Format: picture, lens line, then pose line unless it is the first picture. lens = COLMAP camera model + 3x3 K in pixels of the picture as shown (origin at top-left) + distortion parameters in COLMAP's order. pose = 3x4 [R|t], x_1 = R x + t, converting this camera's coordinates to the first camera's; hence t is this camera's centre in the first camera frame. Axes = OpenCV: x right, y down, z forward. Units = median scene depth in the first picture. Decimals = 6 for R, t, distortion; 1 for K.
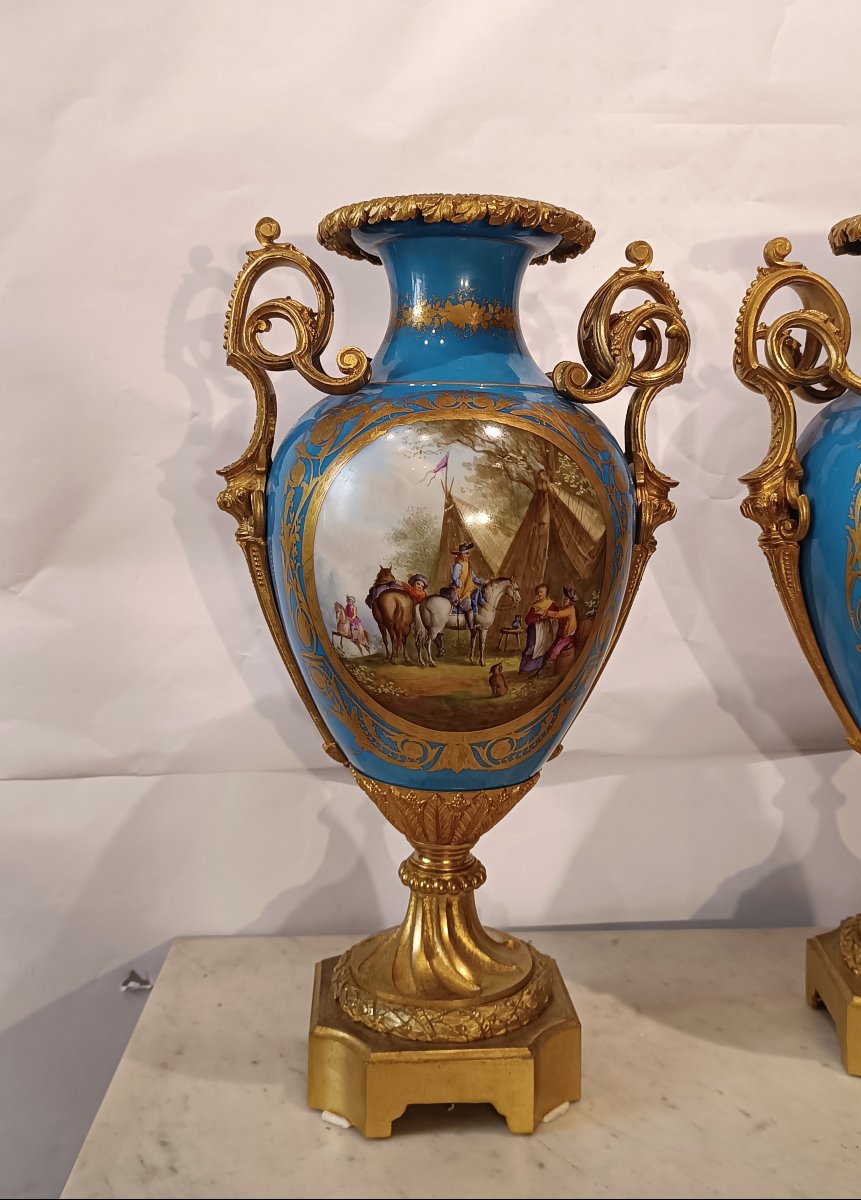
lens RADIAL K [[1160.1, 0, 429.7], [0, 1160.1, 534.6], [0, 0, 1]] dist [0.019115, 0.000000]
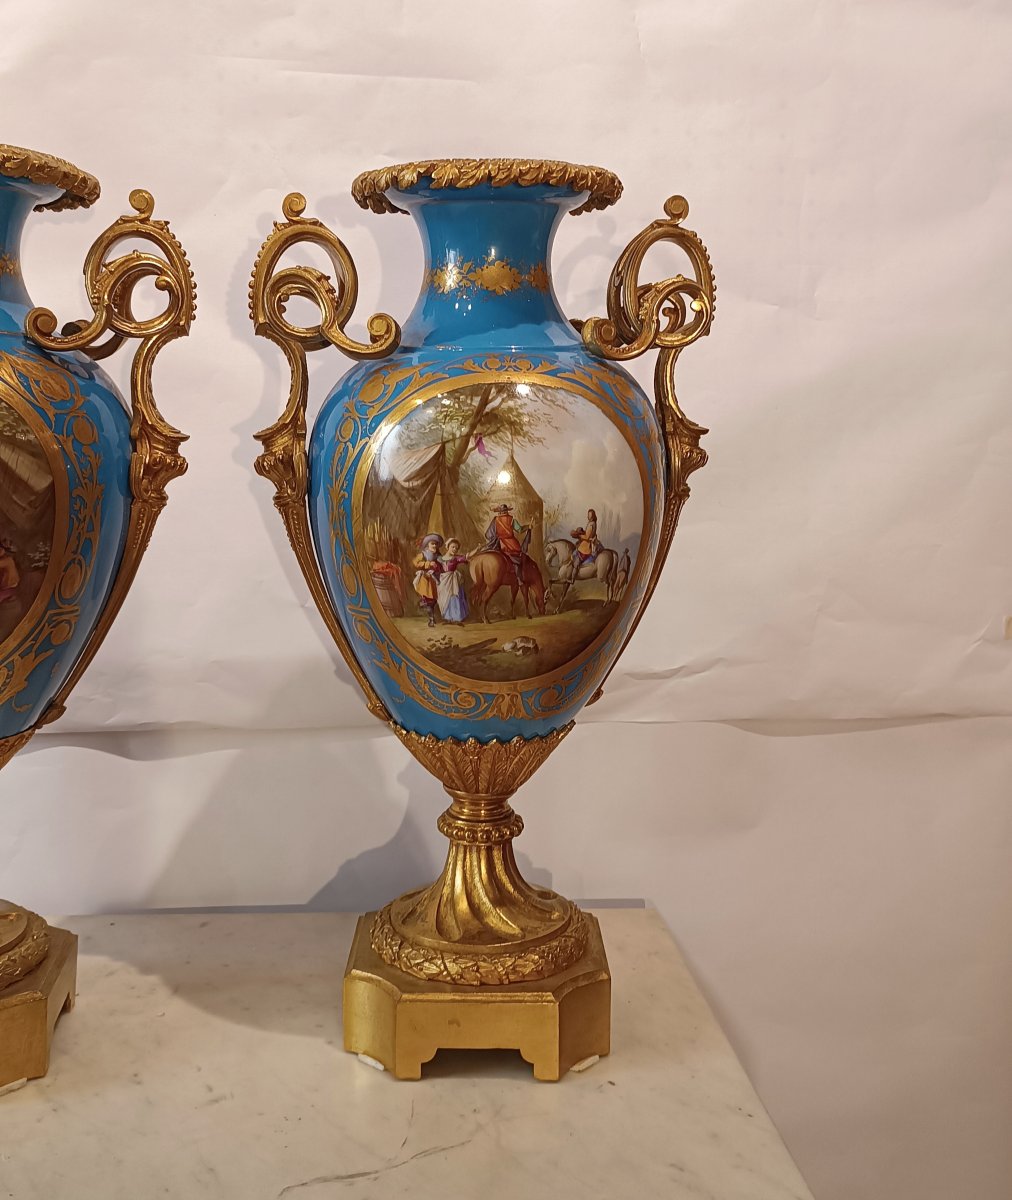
lens RADIAL K [[1303.7, 0, 509.9], [0, 1303.7, 480.0], [0, 0, 1]] dist [0.030703, 0.000000]
pose [[0.997175, 0.028629, 0.069445, 0.412668], [-0.026831, 0.999284, -0.026677, 0.013343], [-0.070159, 0.024738, 0.997229, -0.113418]]
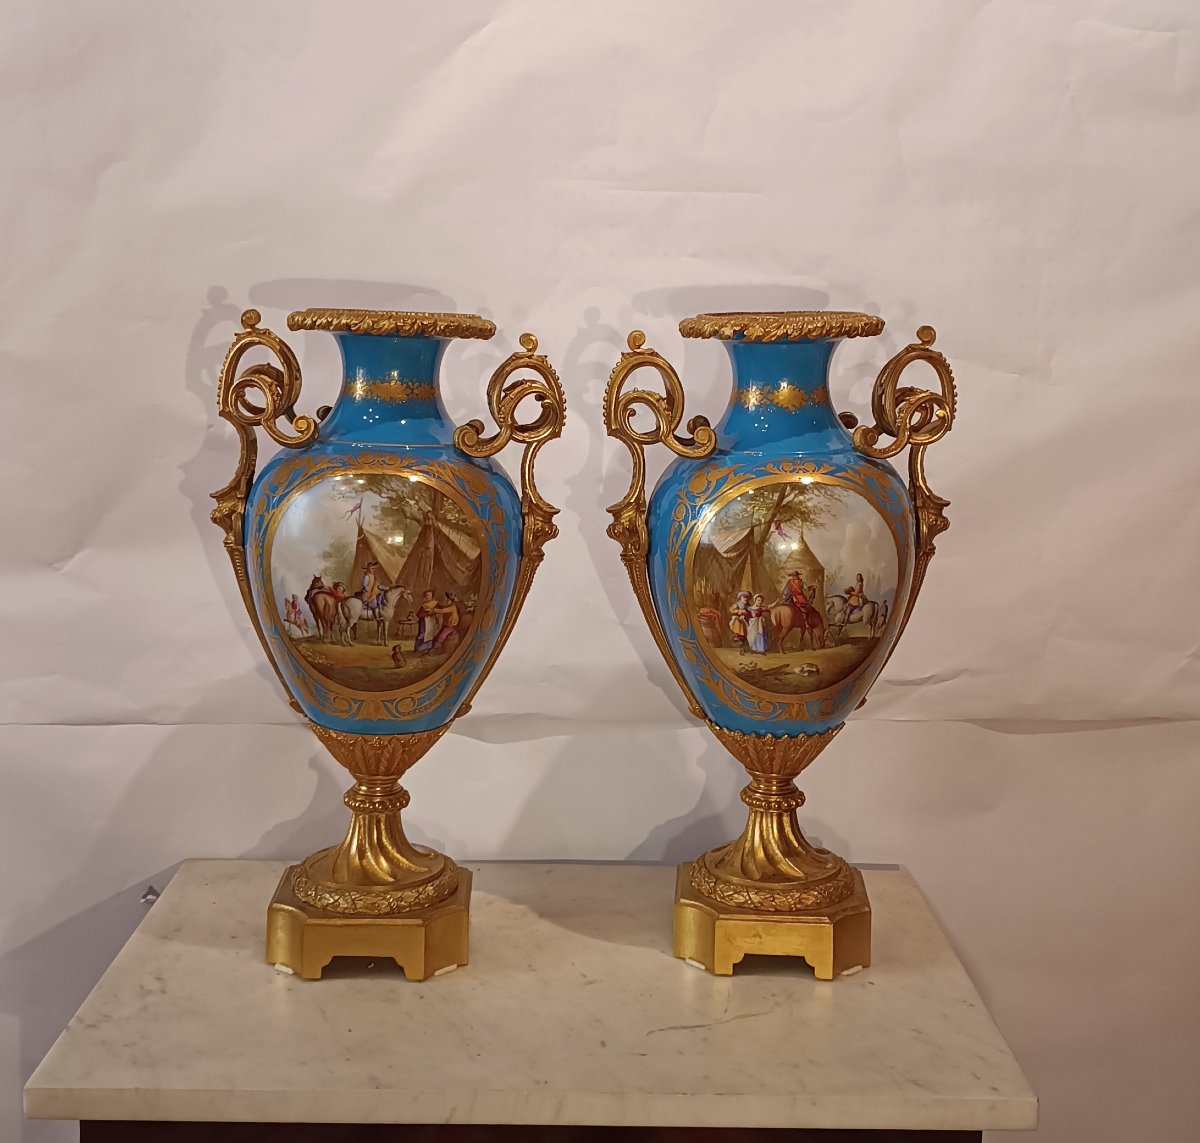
lens RADIAL K [[1624.7, 0, 602.5], [0, 1624.7, 495.2], [0, 0, 1]] dist [0.060631, 0.000000]
pose [[0.999450, 0.027819, -0.018055, 0.299558], [-0.027145, 0.998963, 0.036543, -0.133380], [0.019053, -0.036033, 0.999169, -0.864457]]
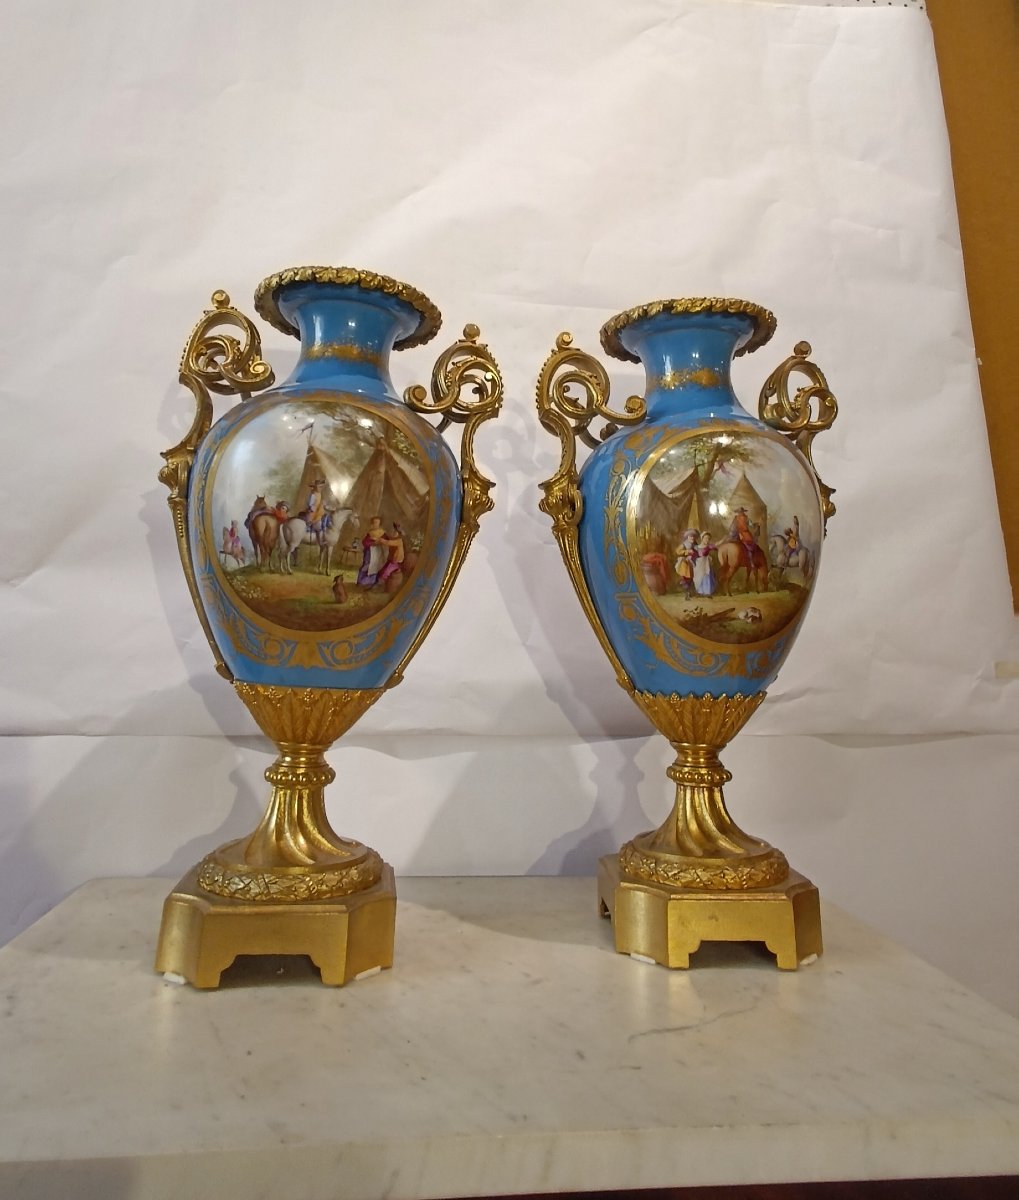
lens RADIAL K [[828.2, 0, 513.6], [0, 828.2, 461.4], [0, 0, 1]] dist [-0.031767, 0.041905]
pose [[0.994576, 0.054855, 0.088372, 0.146610], [-0.025343, 0.951821, -0.305604, 0.240388], [-0.100878, 0.301707, 0.948049, 0.028277]]
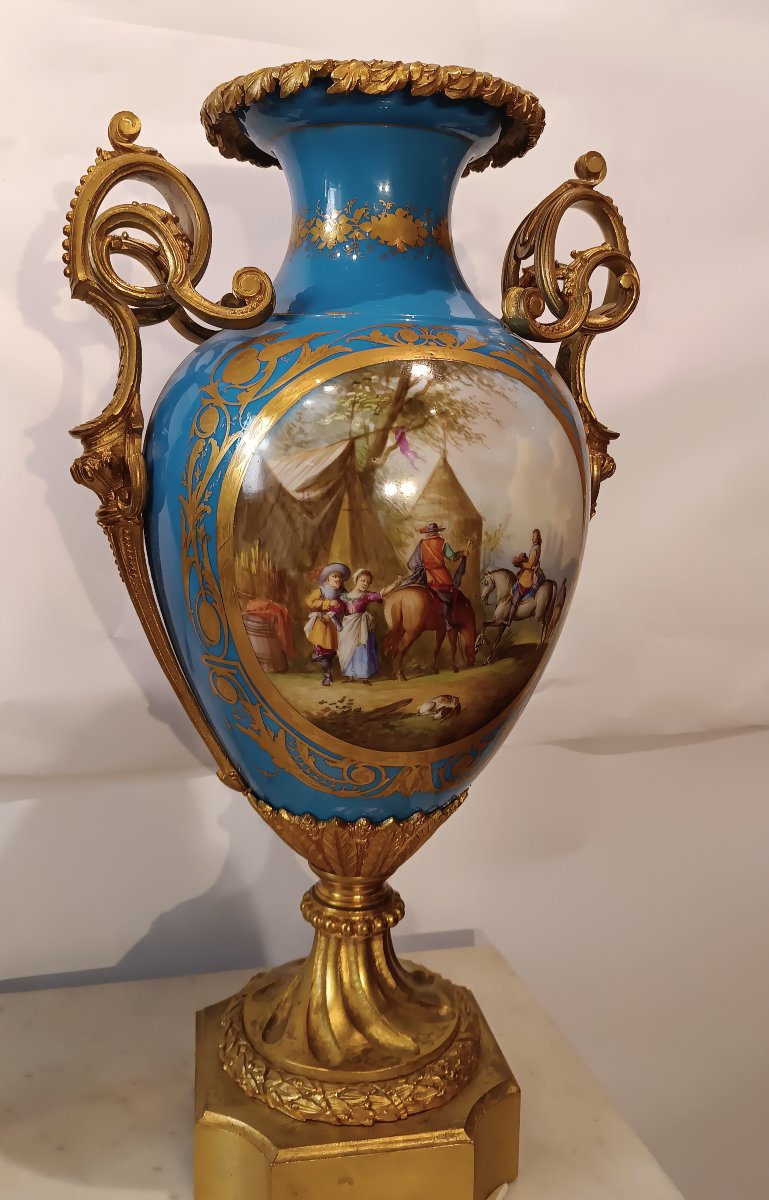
lens RADIAL K [[996.8, 0, 382.5], [0, 996.8, 523.1], [0, 0, 1]] dist [0.003072, -0.002343]
pose [[0.971815, 0.025412, 0.234370, 0.317557], [-0.025073, 0.999676, -0.004427, 0.008795], [-0.234406, -0.001574, 0.972137, 0.336557]]
